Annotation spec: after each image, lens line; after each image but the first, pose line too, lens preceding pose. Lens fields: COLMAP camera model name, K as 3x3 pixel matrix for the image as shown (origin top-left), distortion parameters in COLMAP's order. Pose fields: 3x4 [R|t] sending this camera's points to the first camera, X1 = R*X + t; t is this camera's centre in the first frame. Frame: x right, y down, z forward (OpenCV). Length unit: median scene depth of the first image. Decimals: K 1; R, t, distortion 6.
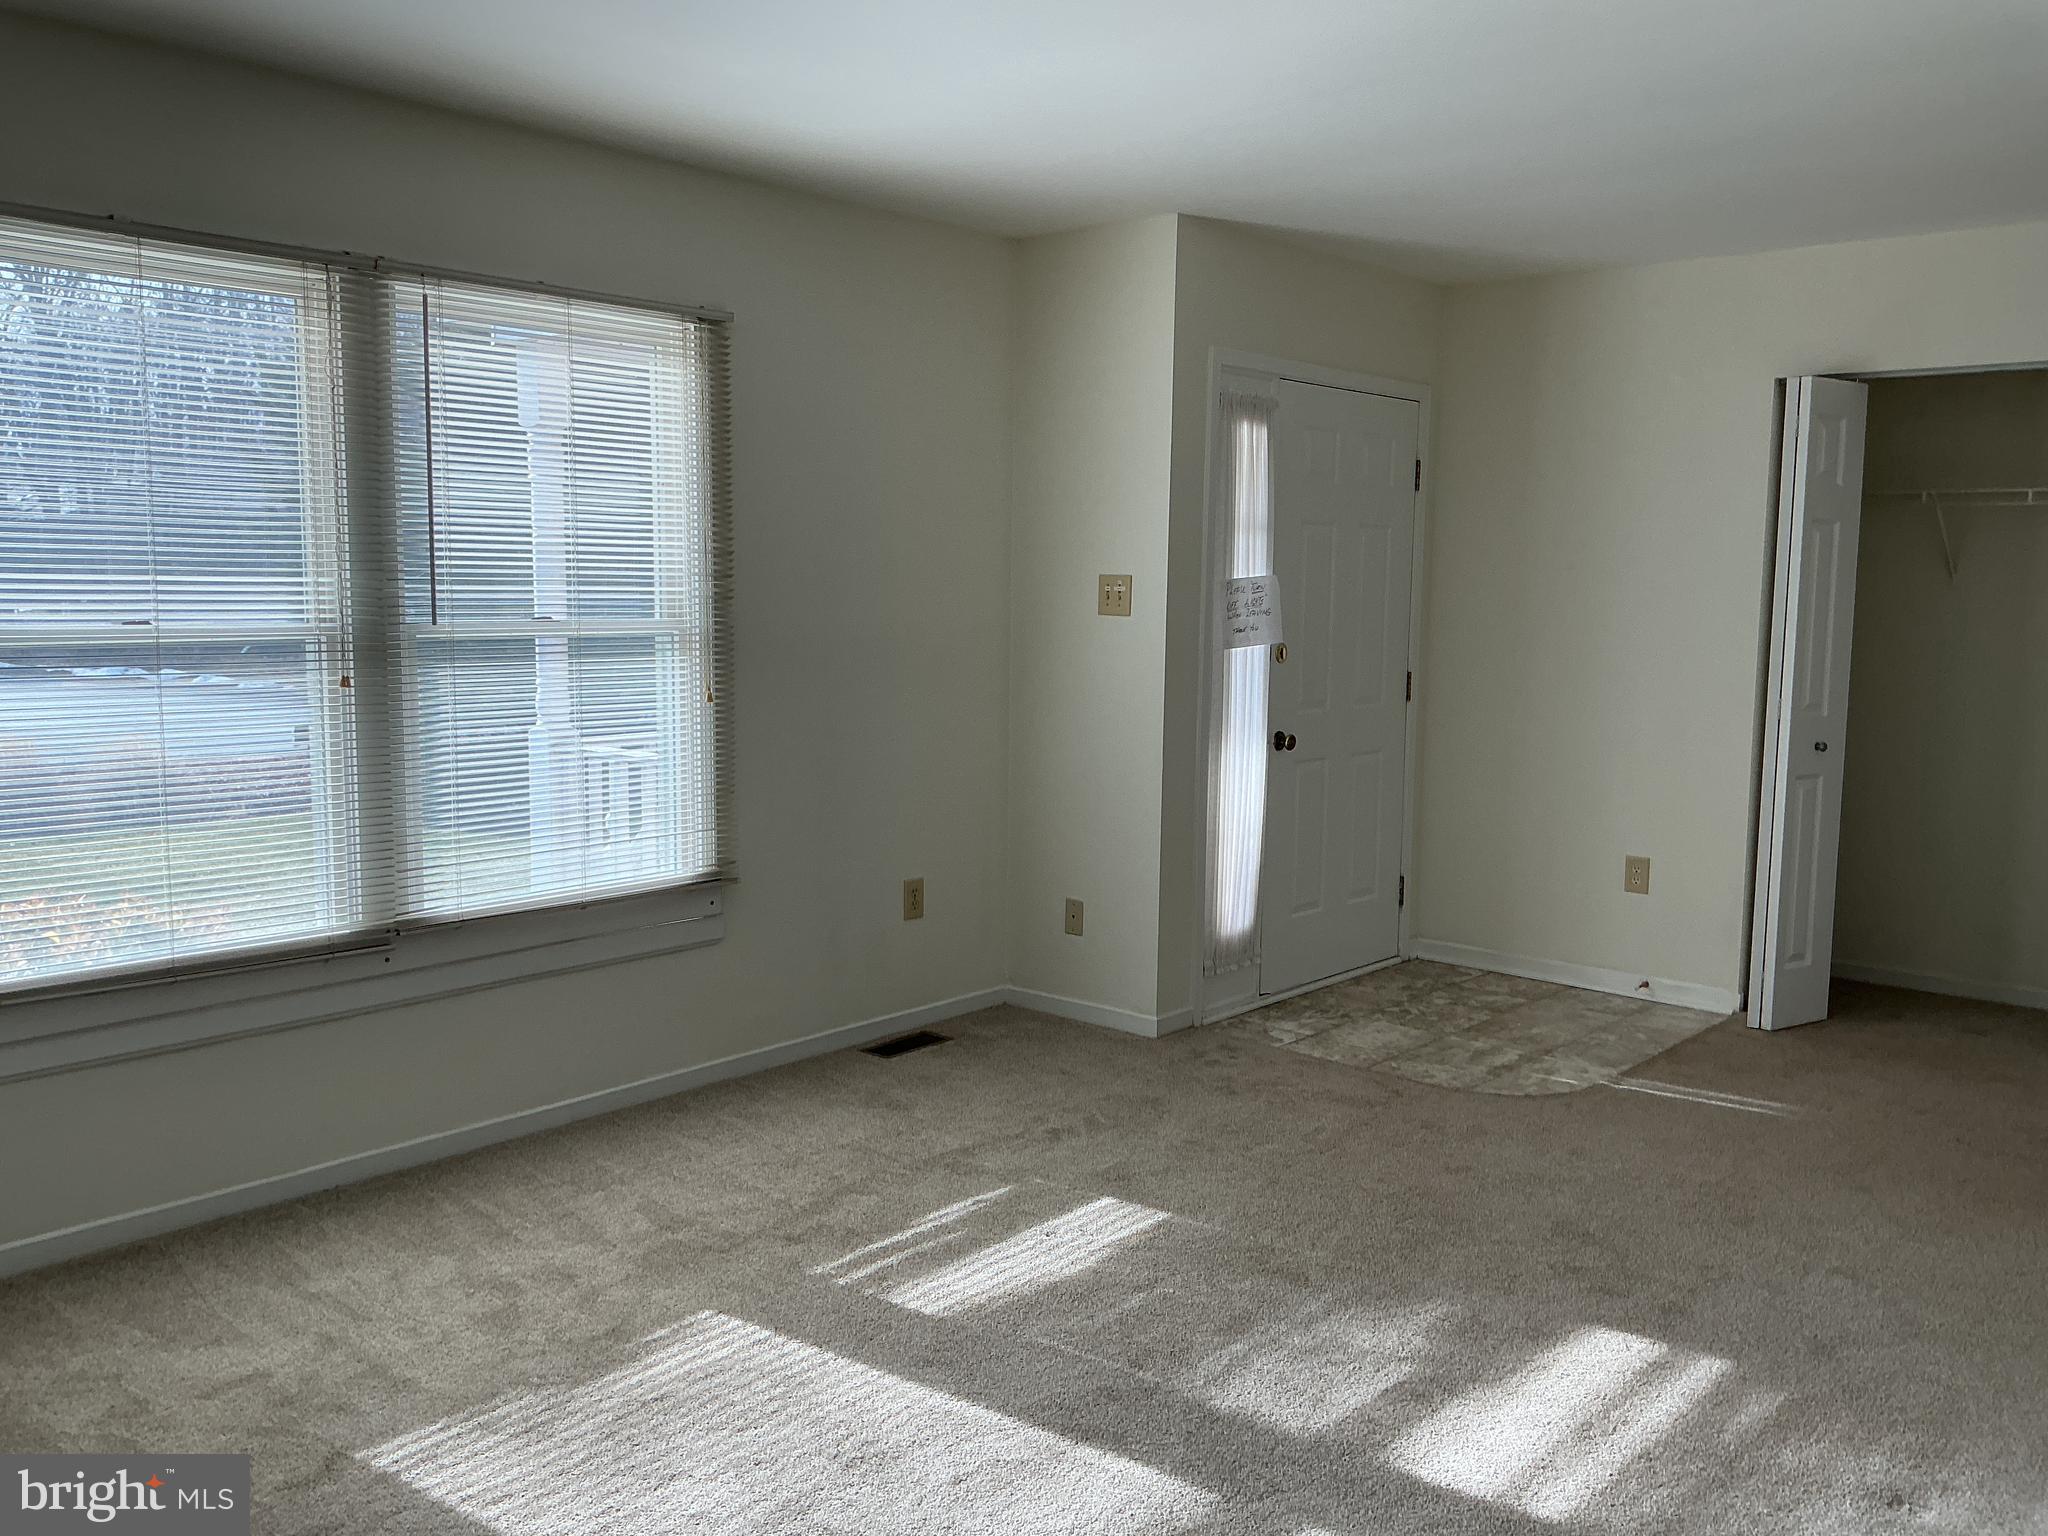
lens RADIAL K [[1664.3, 0, 1010.5], [0, 1664.3, 756.2], [0, 0, 1]] dist [0.119813, -0.251047]
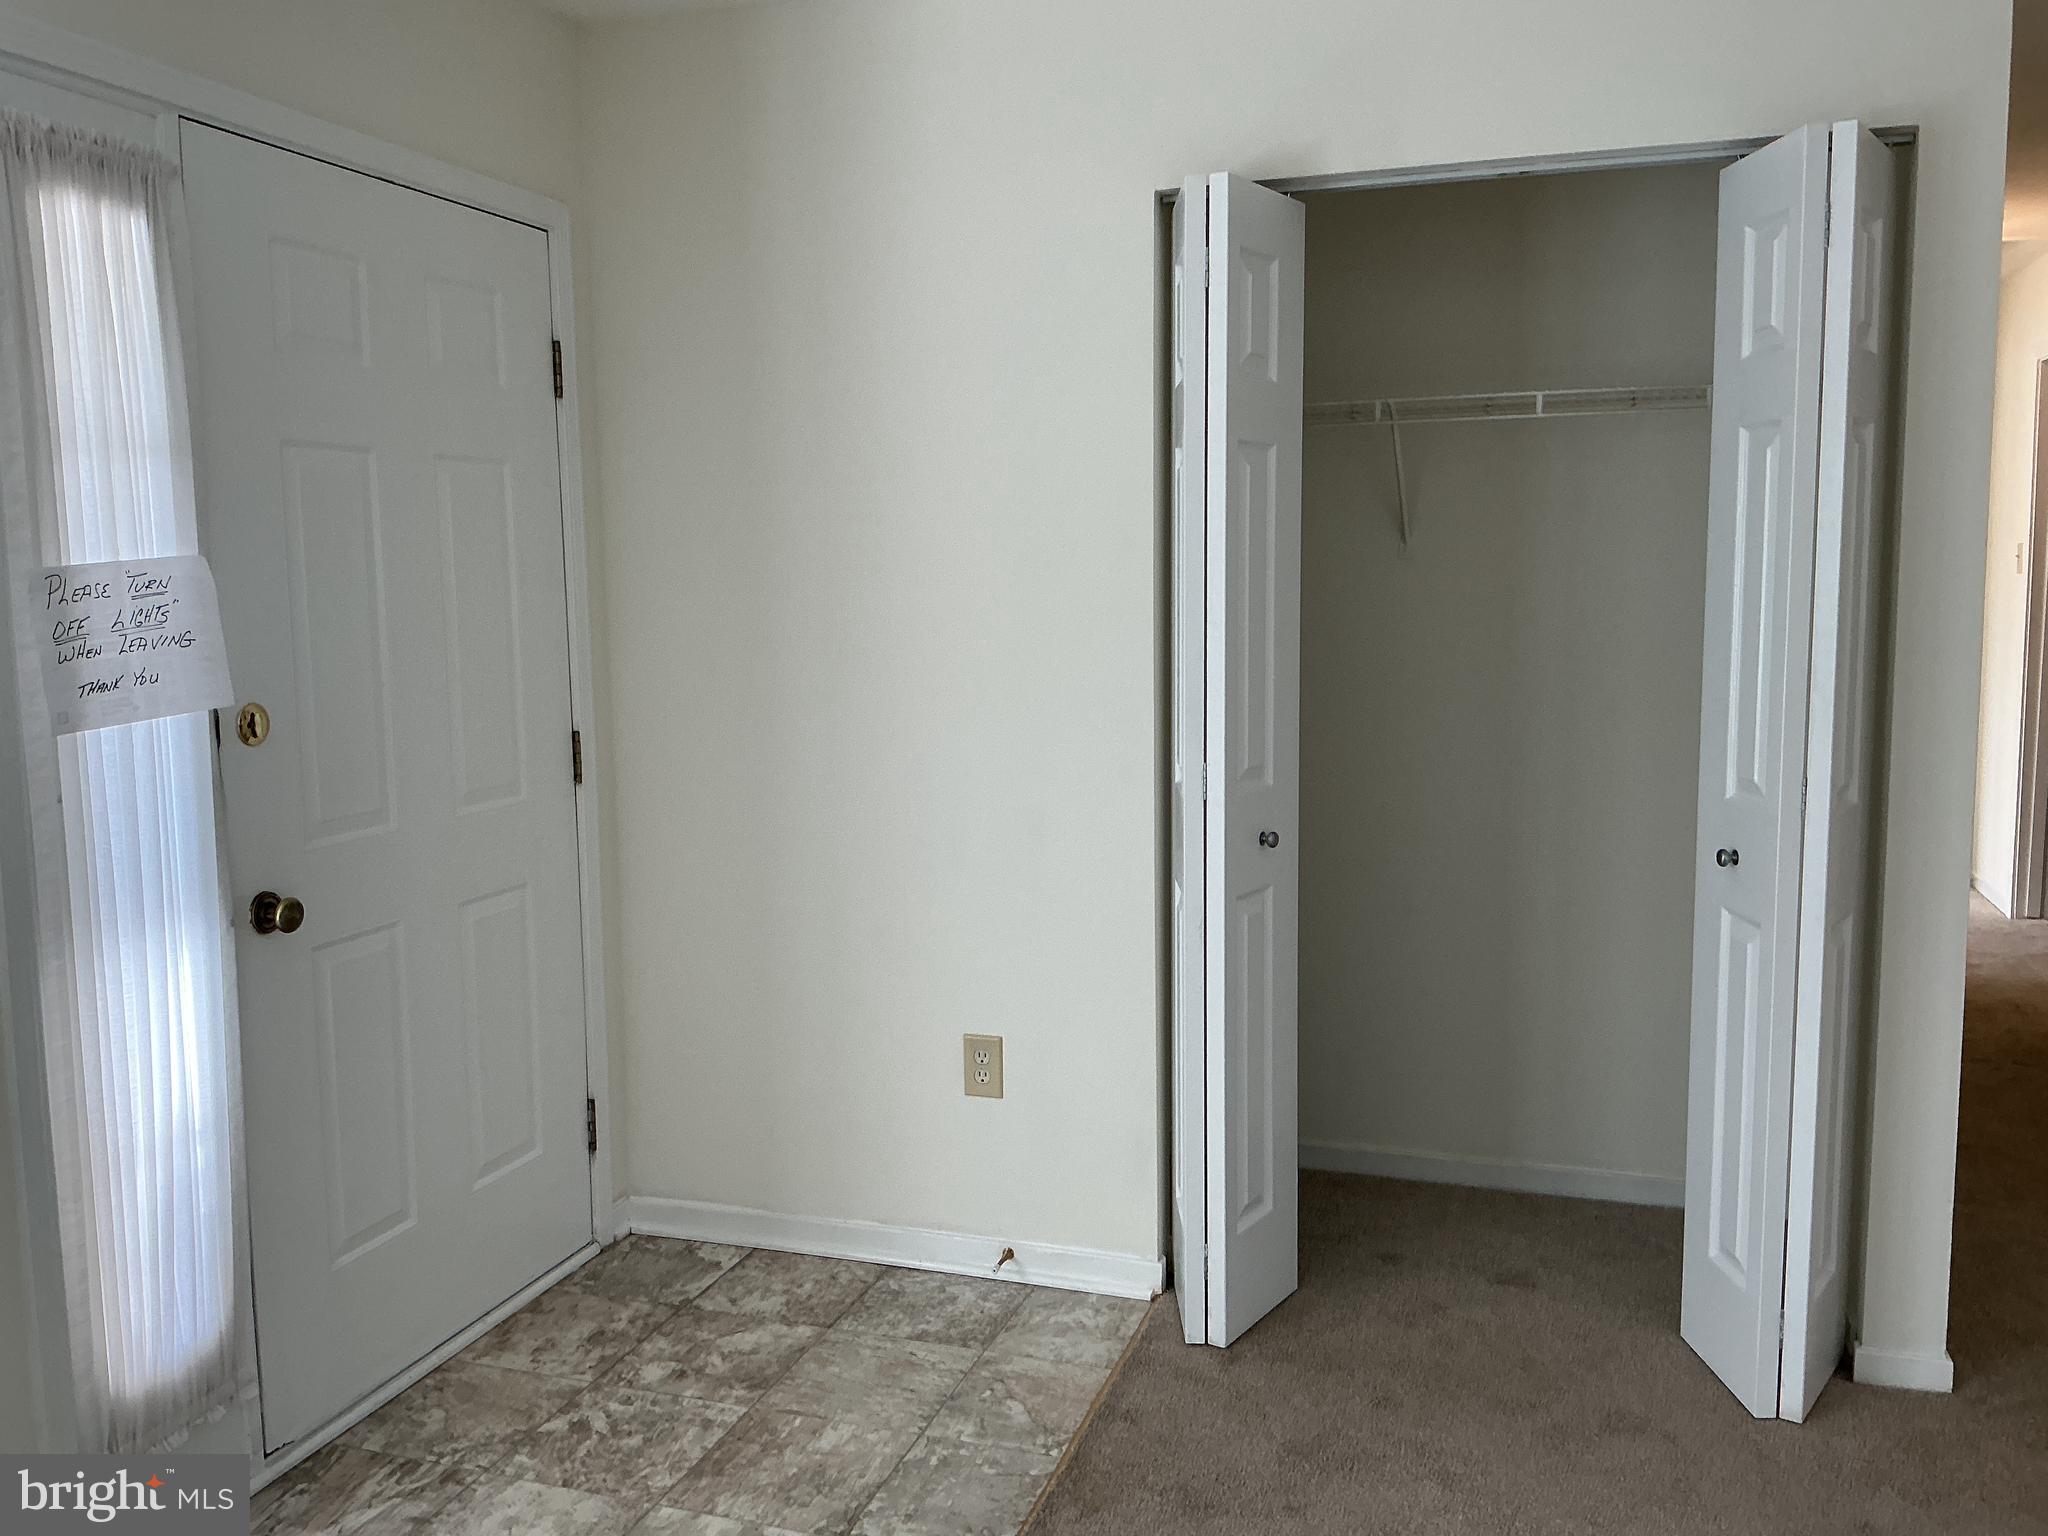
lens RADIAL K [[1664.3, 0, 1010.5], [0, 1664.3, 756.2], [0, 0, 1]] dist [0.119813, -0.251047]
pose [[0.917764, -0.066953, 0.391443, 0.172136], [0.065286, 0.997712, 0.017584, -0.047994], [-0.391724, 0.009418, 0.920034, 0.493221]]
